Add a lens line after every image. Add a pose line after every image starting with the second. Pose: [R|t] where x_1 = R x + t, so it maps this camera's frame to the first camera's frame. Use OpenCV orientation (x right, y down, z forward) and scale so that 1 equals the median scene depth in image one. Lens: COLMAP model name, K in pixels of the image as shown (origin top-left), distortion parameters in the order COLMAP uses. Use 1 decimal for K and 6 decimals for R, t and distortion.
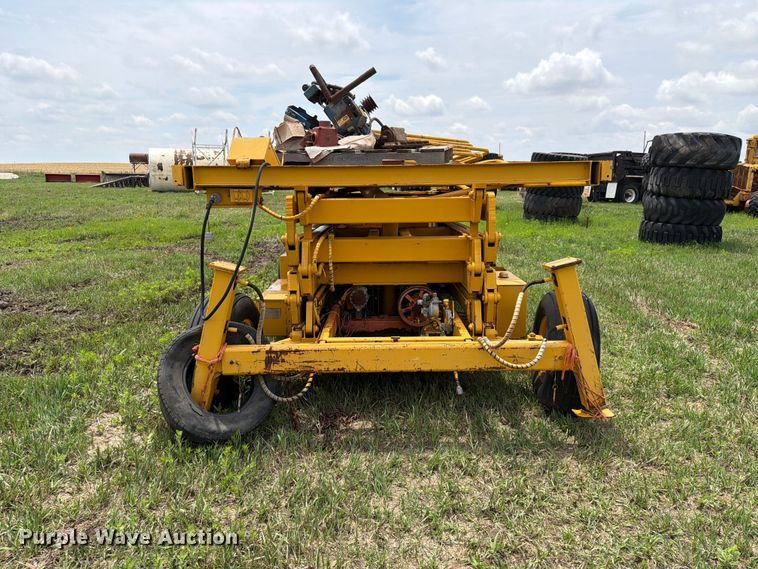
lens RADIAL K [[541.2, 0, 390.0], [0, 541.2, 283.3], [0, 0, 1]] dist [0.009736, -0.007413]
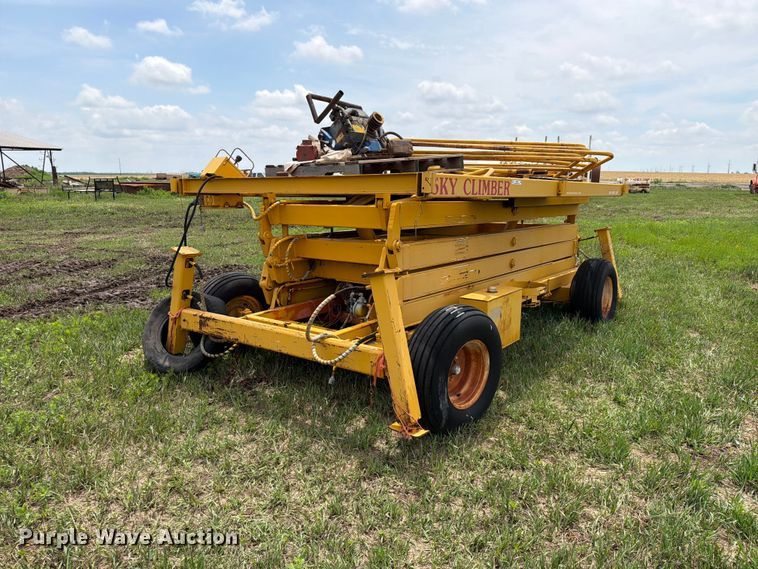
lens RADIAL K [[541.2, 0, 390.0], [0, 541.2, 283.3], [0, 0, 1]] dist [0.009736, -0.007413]
pose [[0.793980, 0.108812, -0.598126, 0.810801], [-0.114729, 0.992992, 0.028349, -0.040903], [0.597019, 0.046114, 0.800900, 0.172996]]
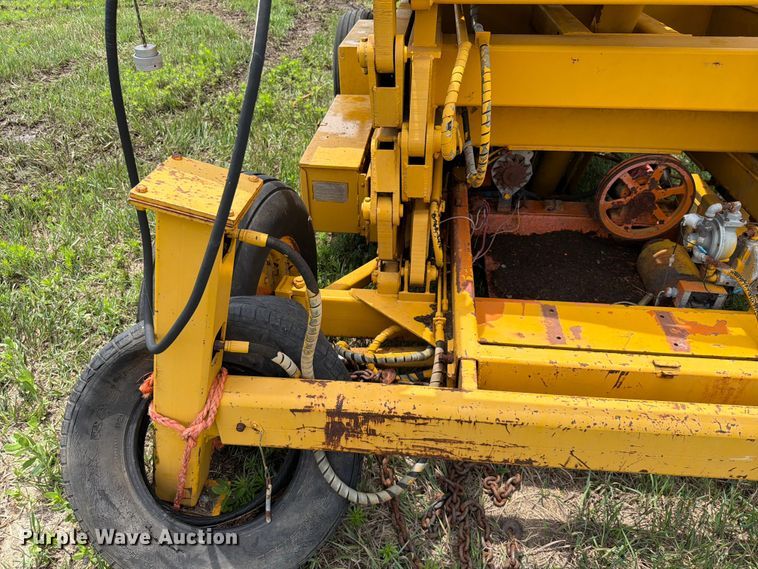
lens RADIAL K [[533.6, 0, 371.1], [0, 533.6, 294.3], [0, 0, 1]] dist [0.080938, -0.082493]
pose [[0.991513, 0.066608, -0.111650, -0.140179], [-0.011467, 0.900243, 0.435238, -0.093968], [0.129502, -0.430263, 0.893366, 0.608958]]
